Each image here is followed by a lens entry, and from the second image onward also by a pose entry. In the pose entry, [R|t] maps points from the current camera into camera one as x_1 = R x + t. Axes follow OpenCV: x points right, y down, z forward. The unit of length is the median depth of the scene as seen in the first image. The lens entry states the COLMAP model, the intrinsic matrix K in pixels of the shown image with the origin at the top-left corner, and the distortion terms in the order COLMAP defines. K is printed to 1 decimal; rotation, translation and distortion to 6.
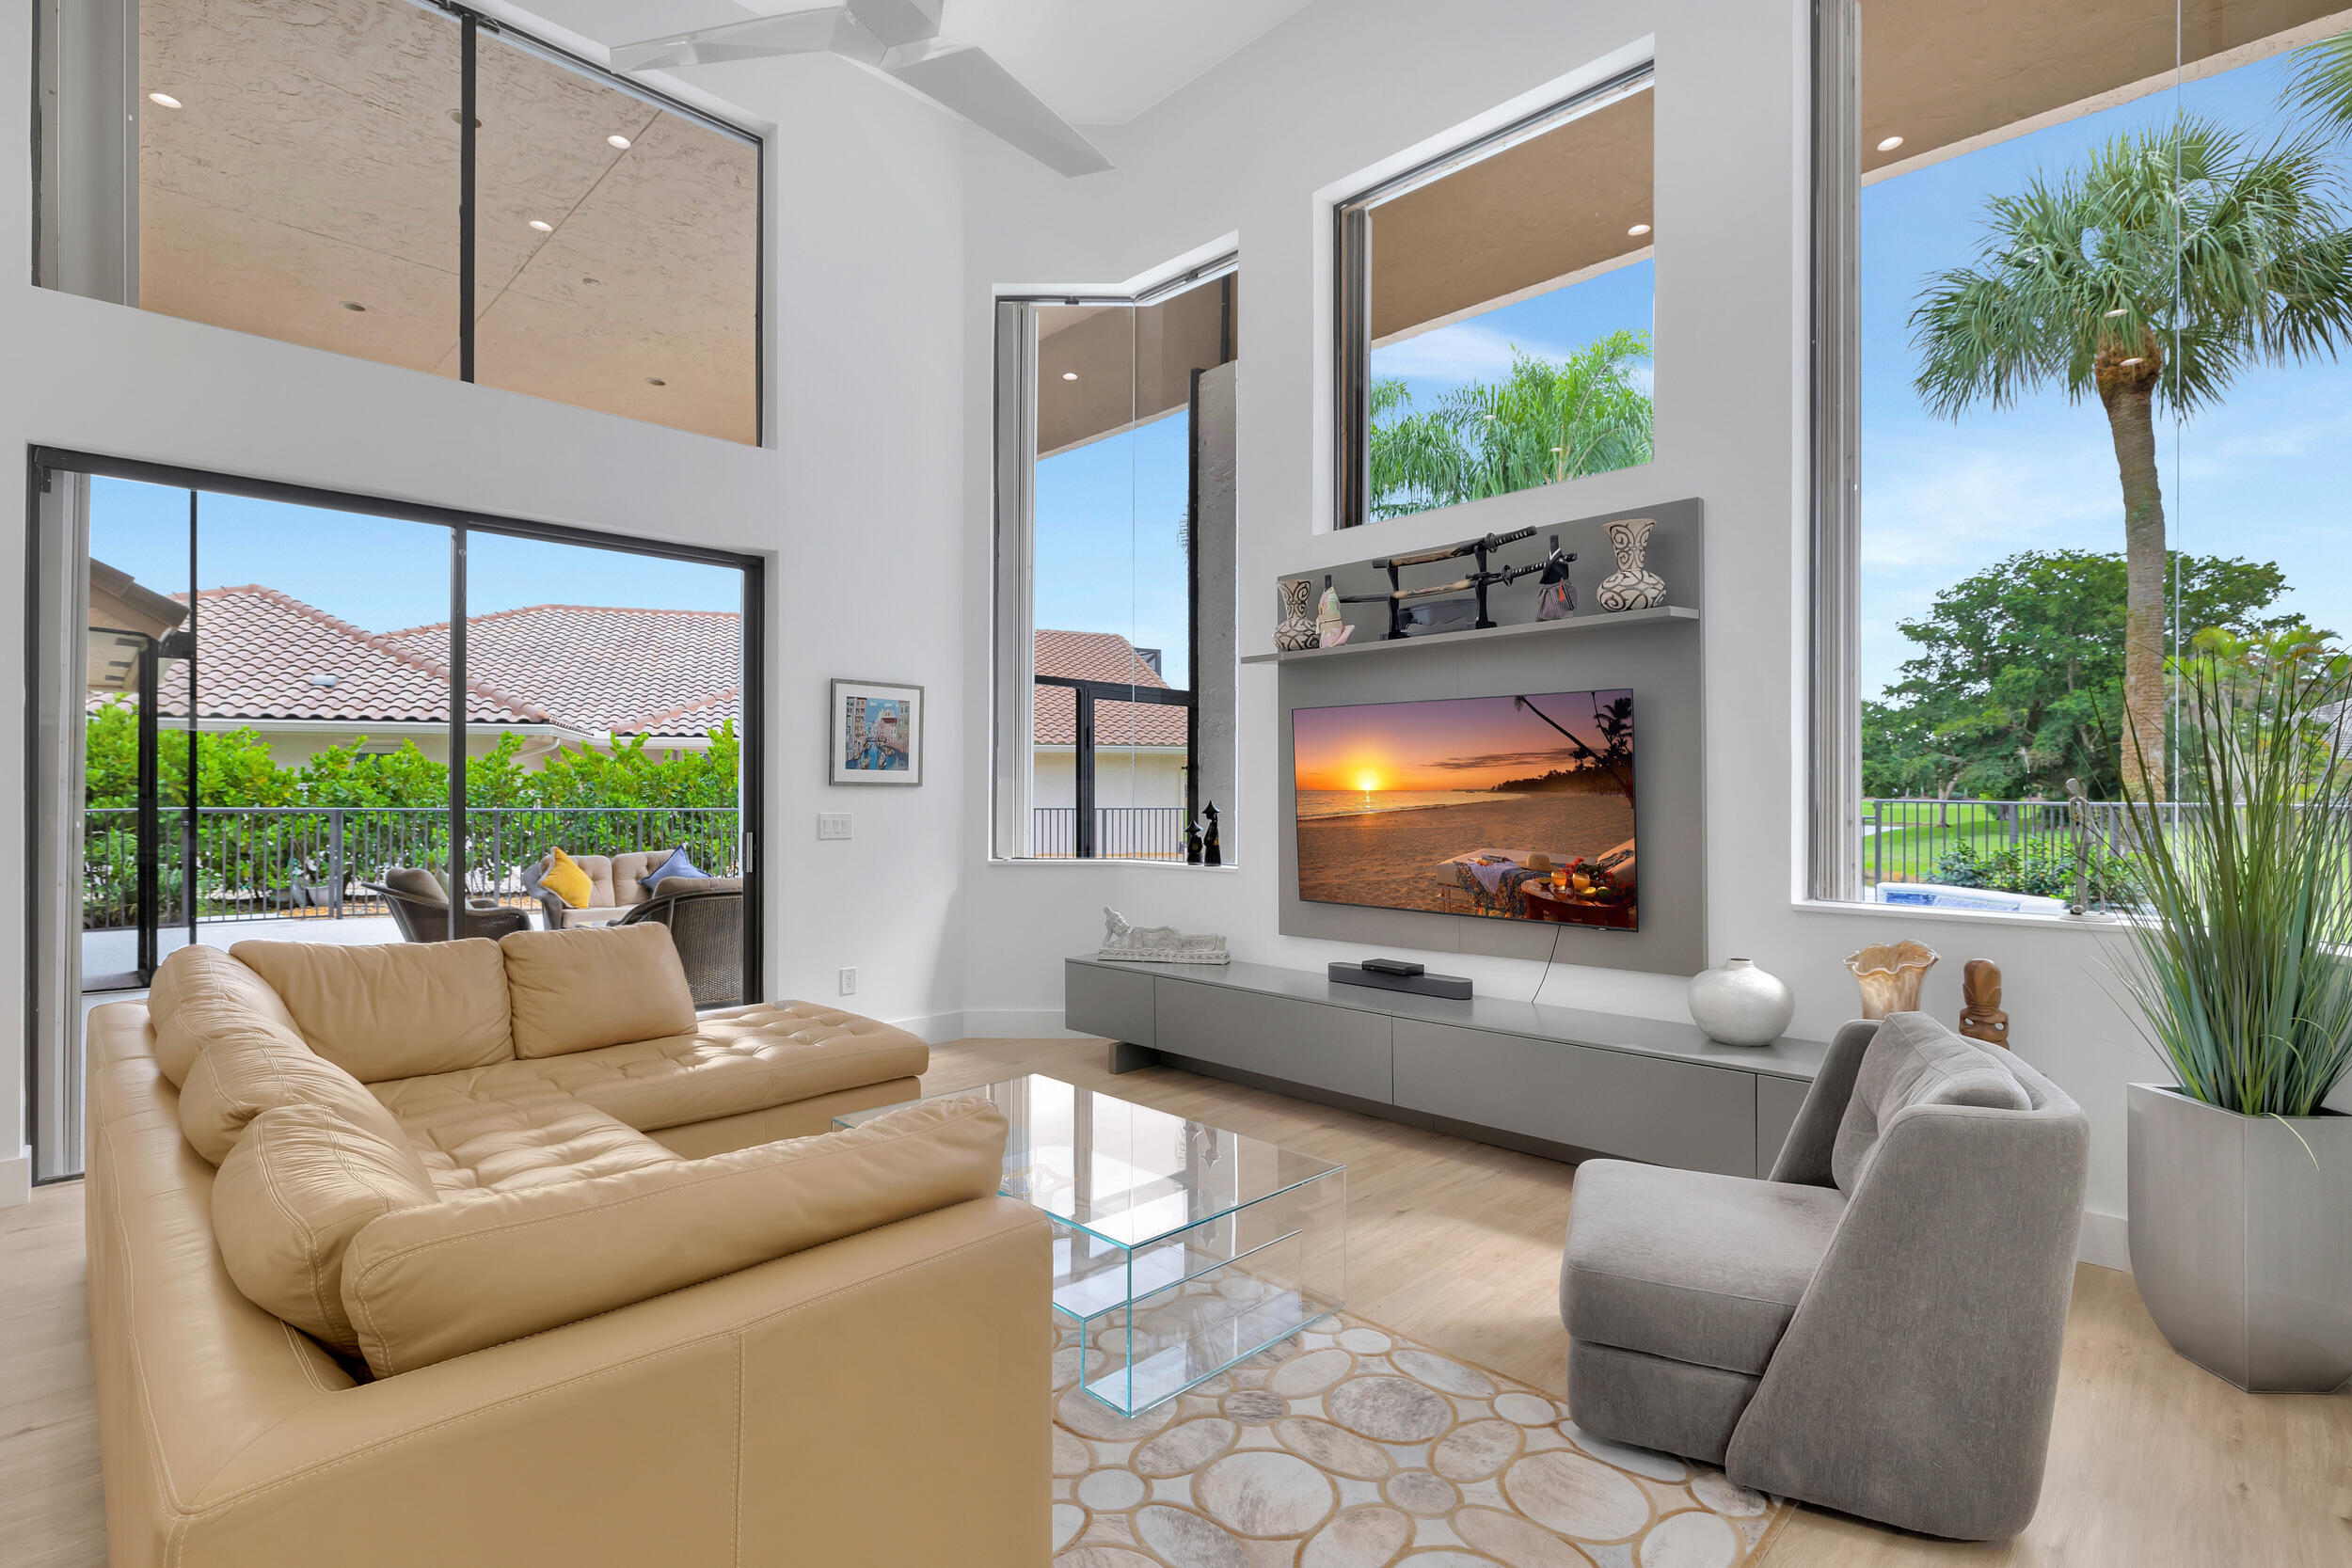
lens RADIAL K [[1114.6, 0, 1156.2], [0, 1114.6, 779.7], [0, 0, 1]] dist [-0.007860, 0.001014]
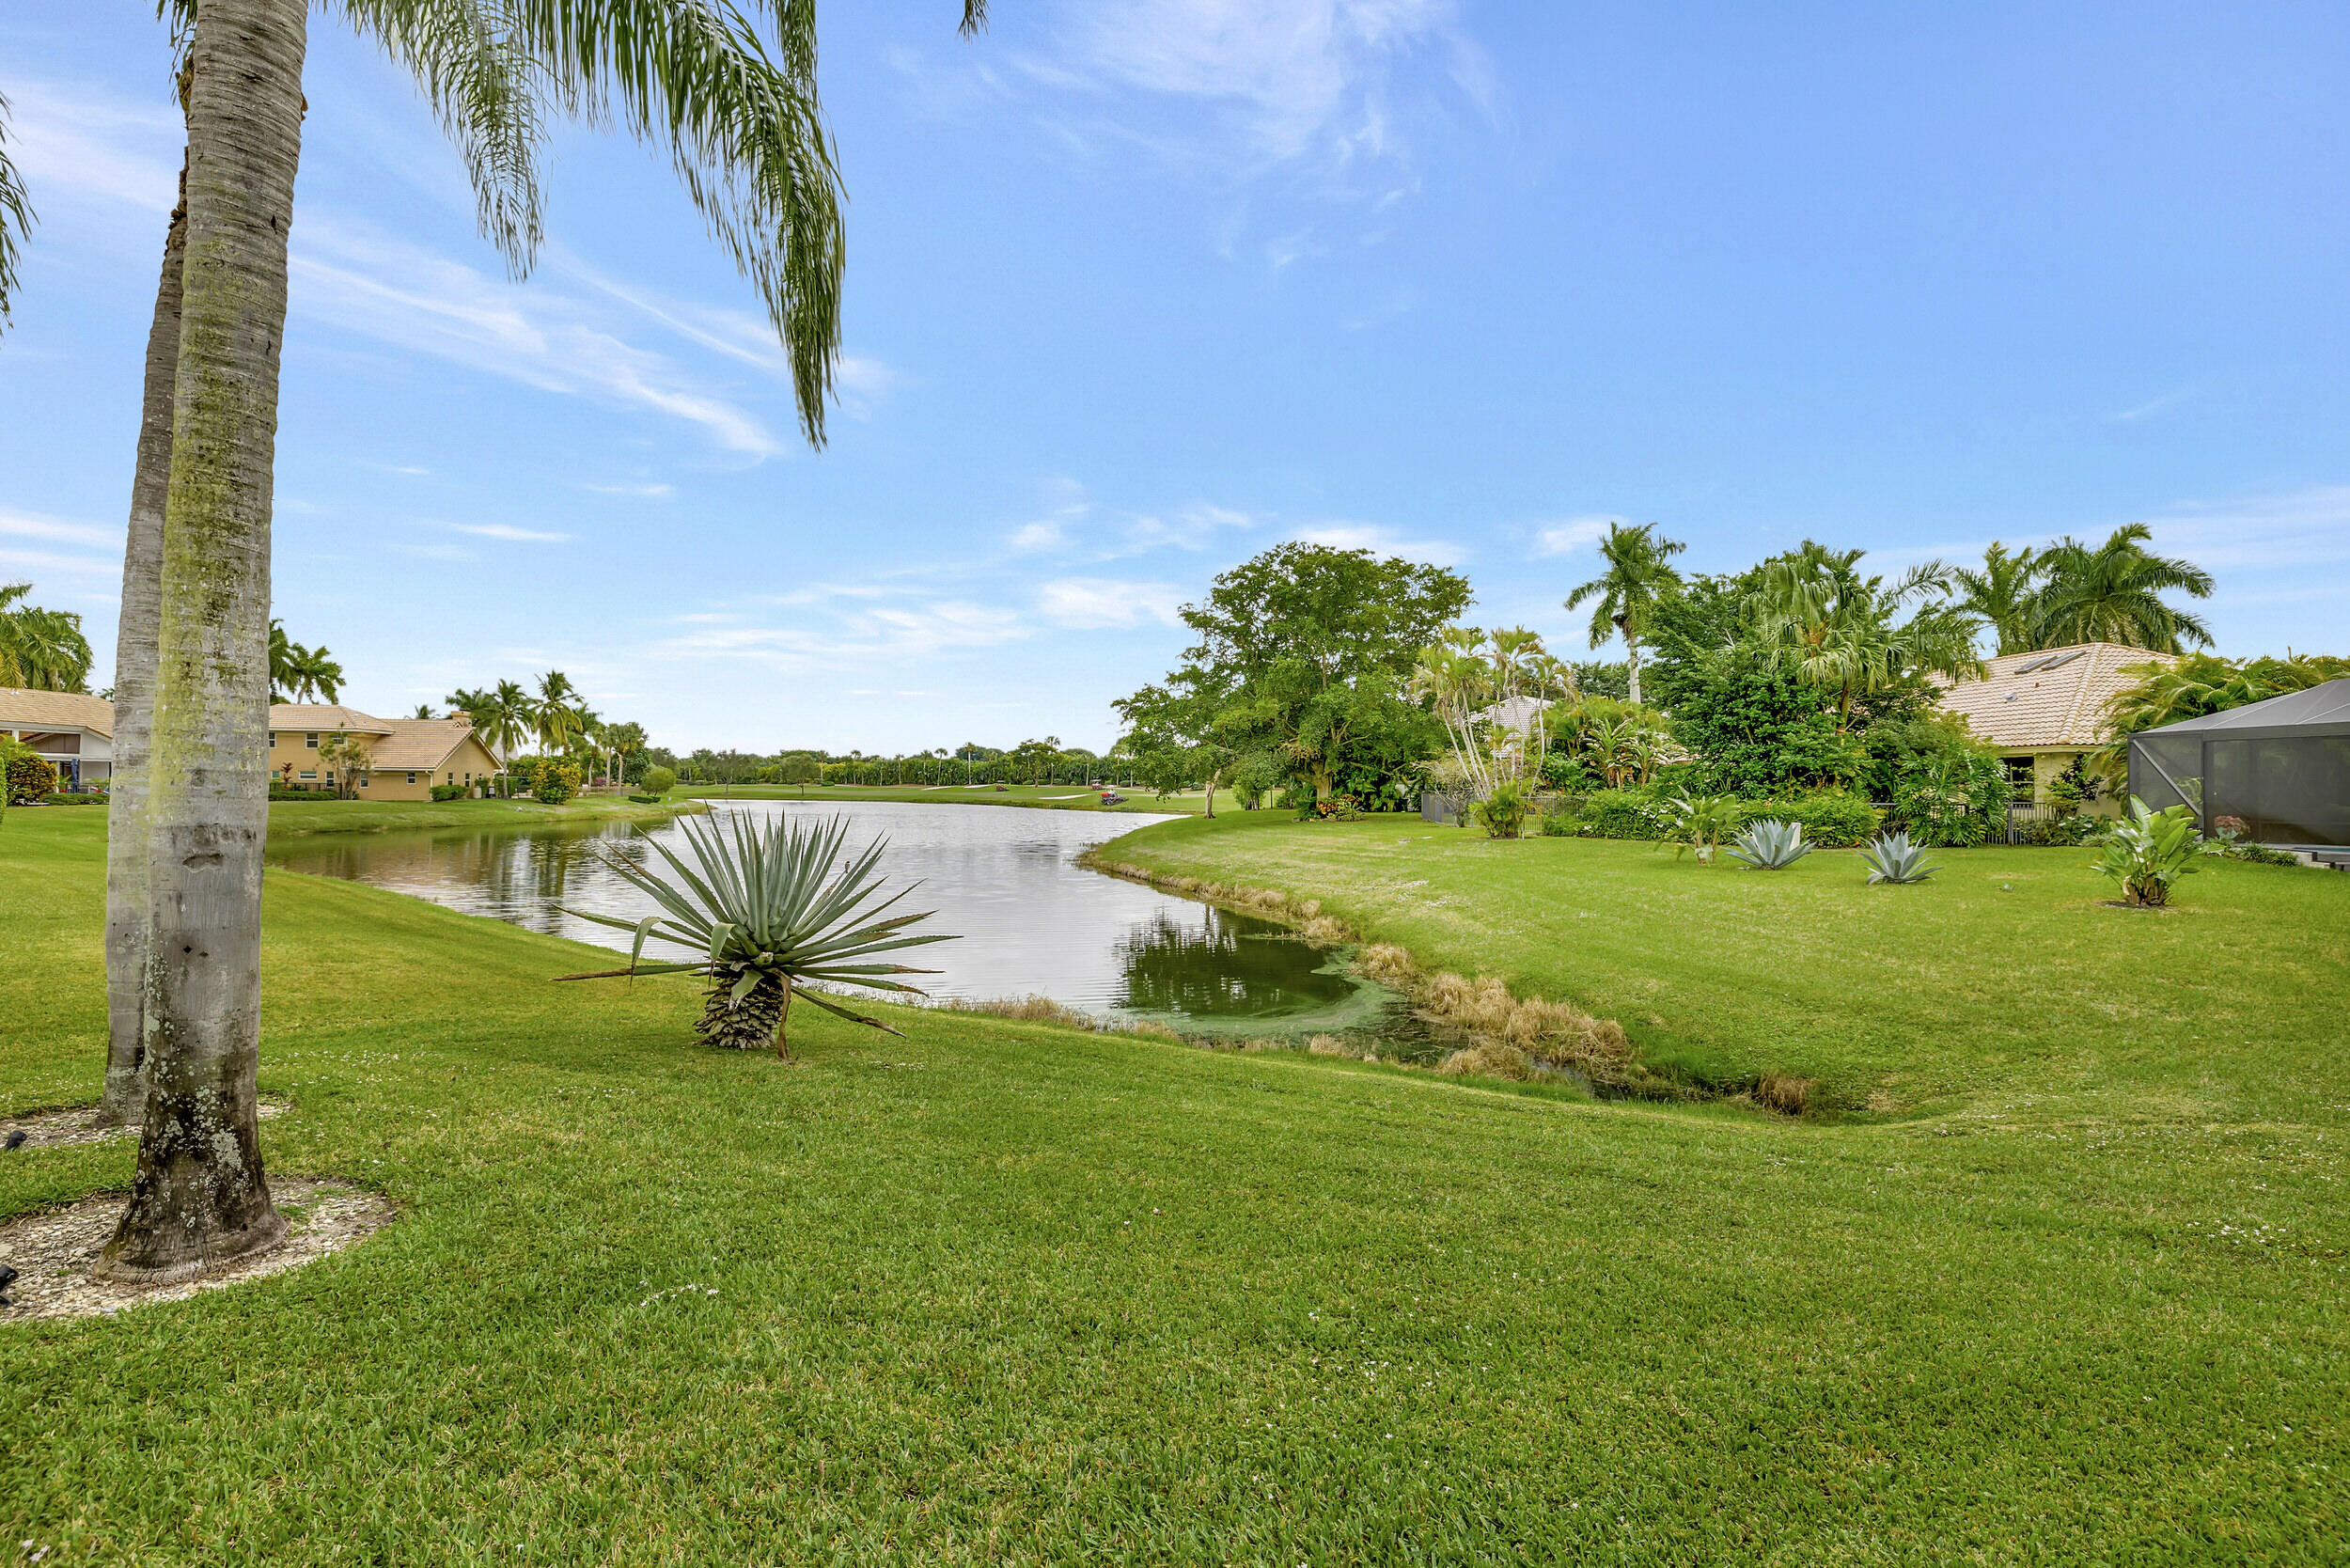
lens RADIAL K [[1075.8, 0, 1166.3], [0, 1075.8, 755.1], [0, 0, 1]] dist [0.008437, 0.000005]
pose [[0.823303, 0.019010, 0.567284, 1.281499], [-0.012786, 0.999807, -0.014947, -0.001297], [-0.567458, 0.005052, 0.823387, 2.326659]]
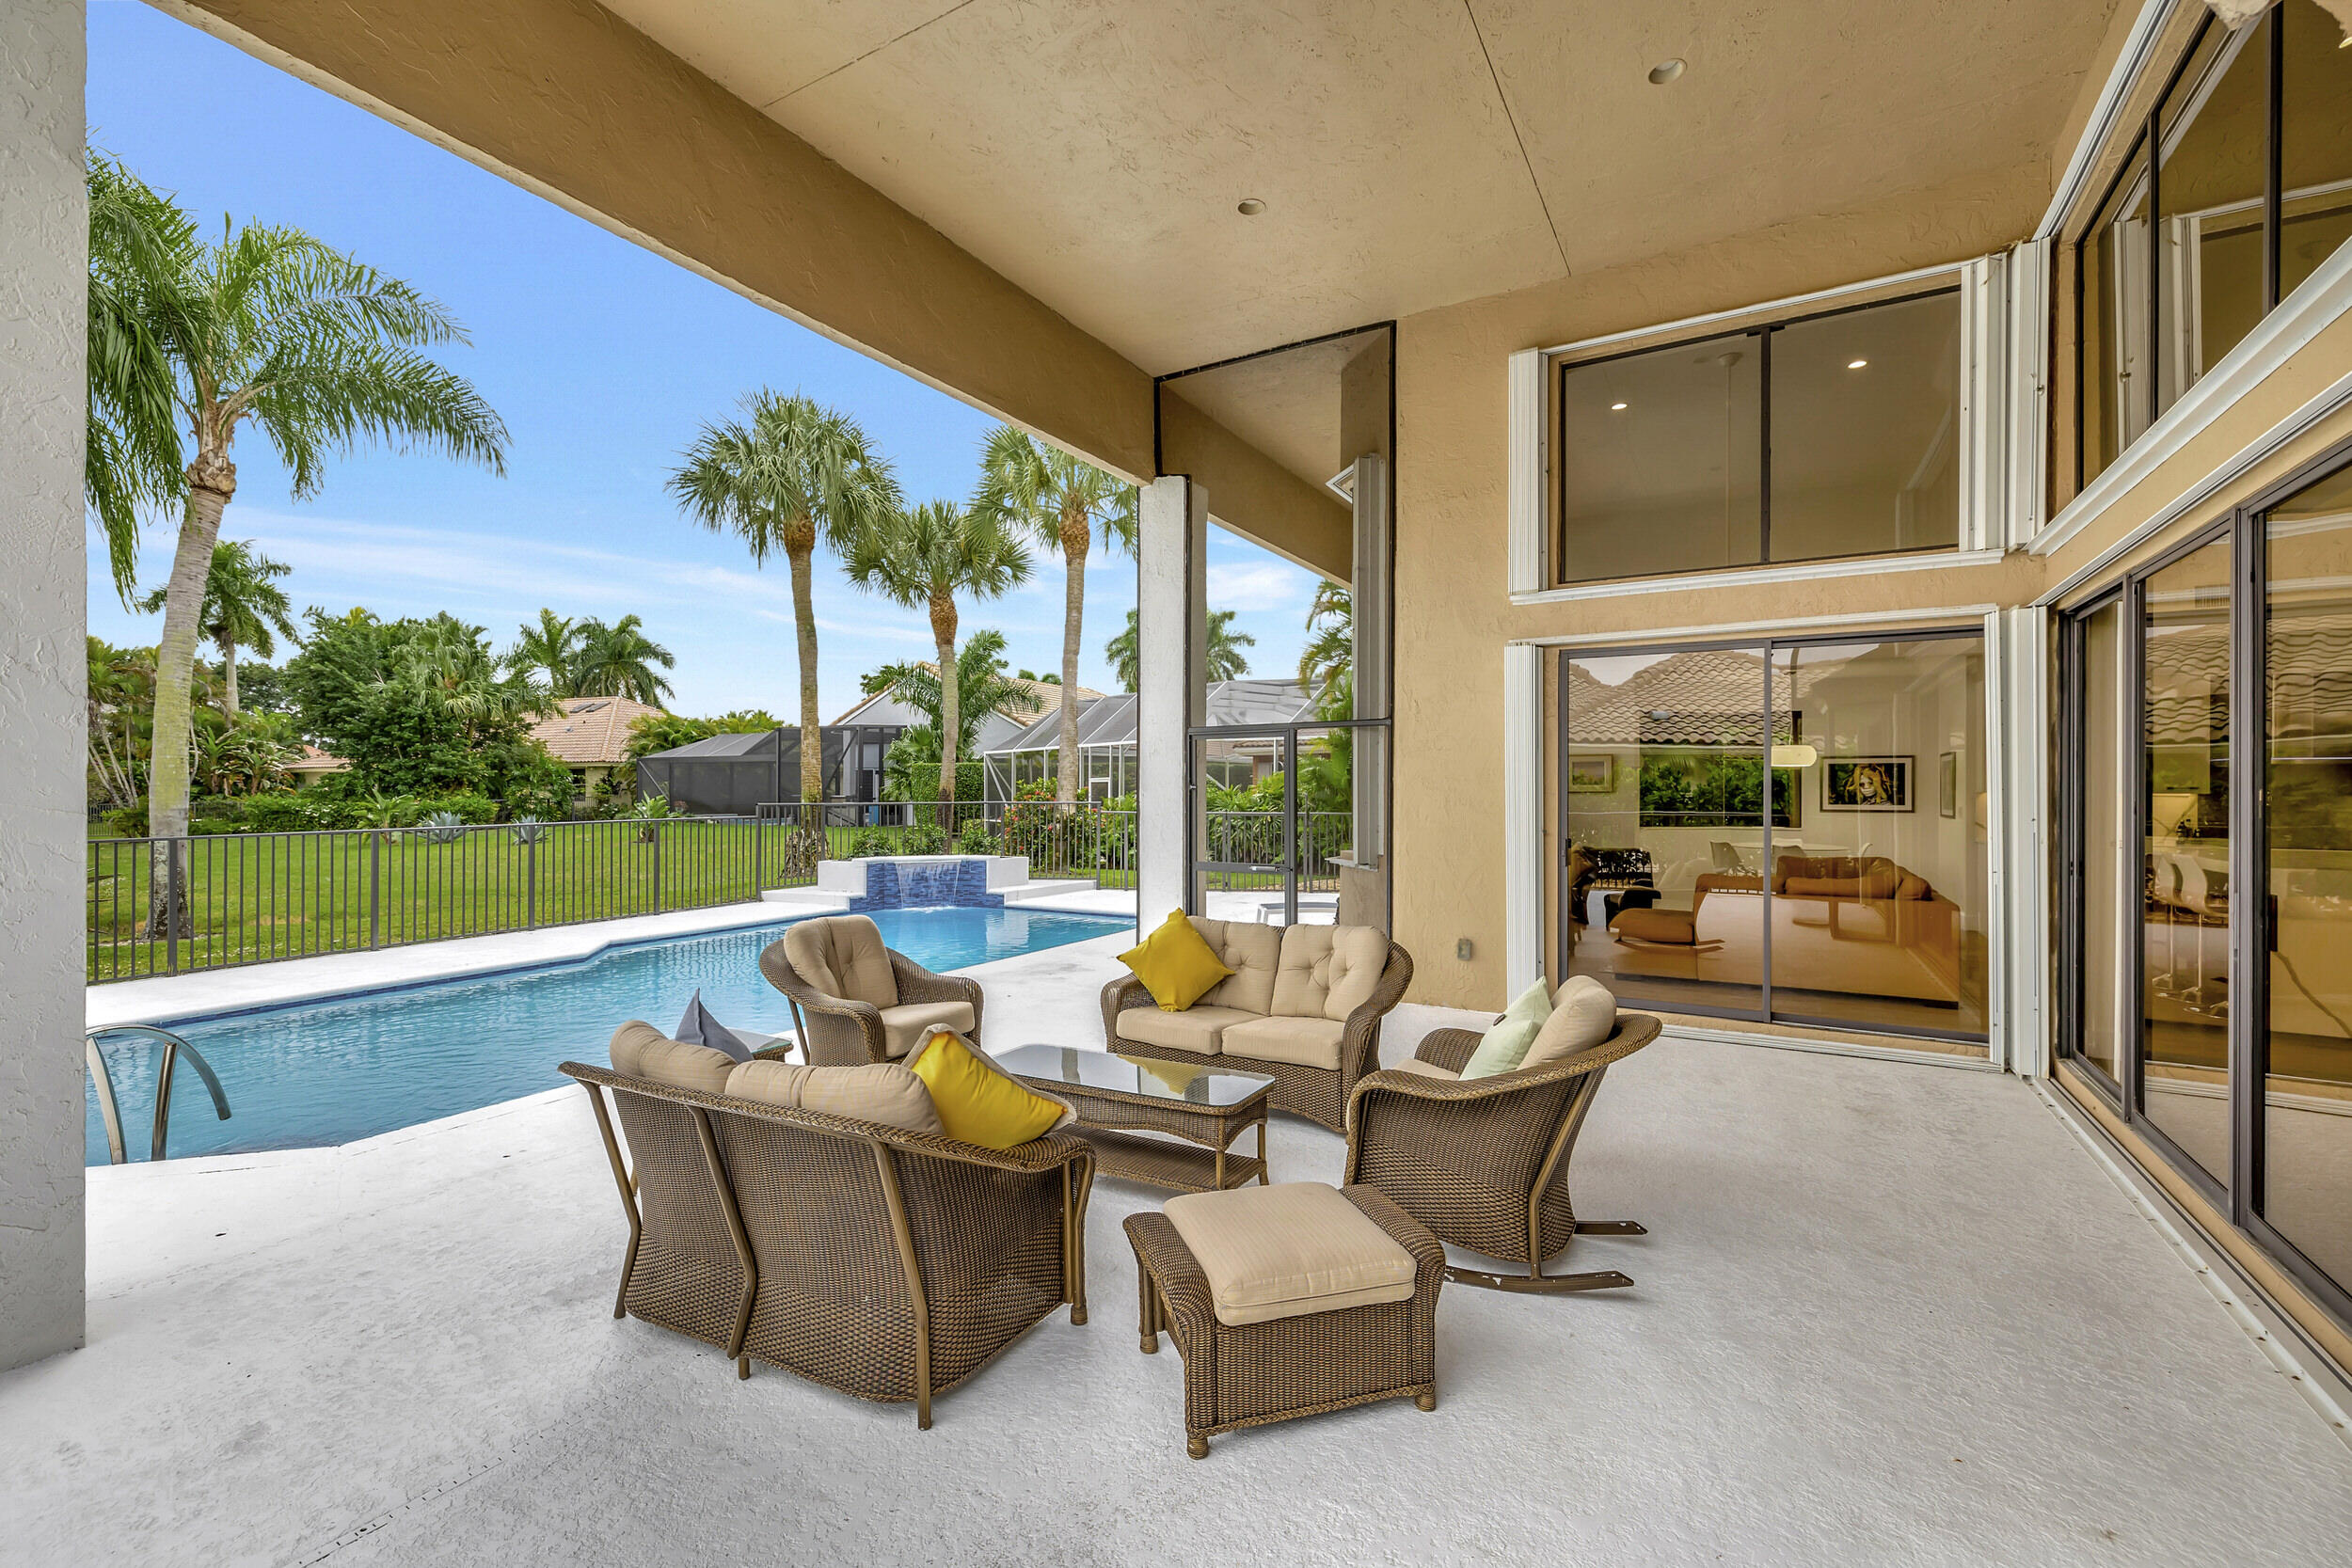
lens RADIAL K [[1025.2, 0, 1182.9], [0, 1025.2, 786.5], [0, 0, 1]] dist [0.002231, -0.000049]
pose [[-0.259404, -0.002375, 0.965766, -1.499050], [-0.005335, 0.999985, 0.001026, -0.018774], [-0.965754, -0.004886, -0.259413, 1.777408]]
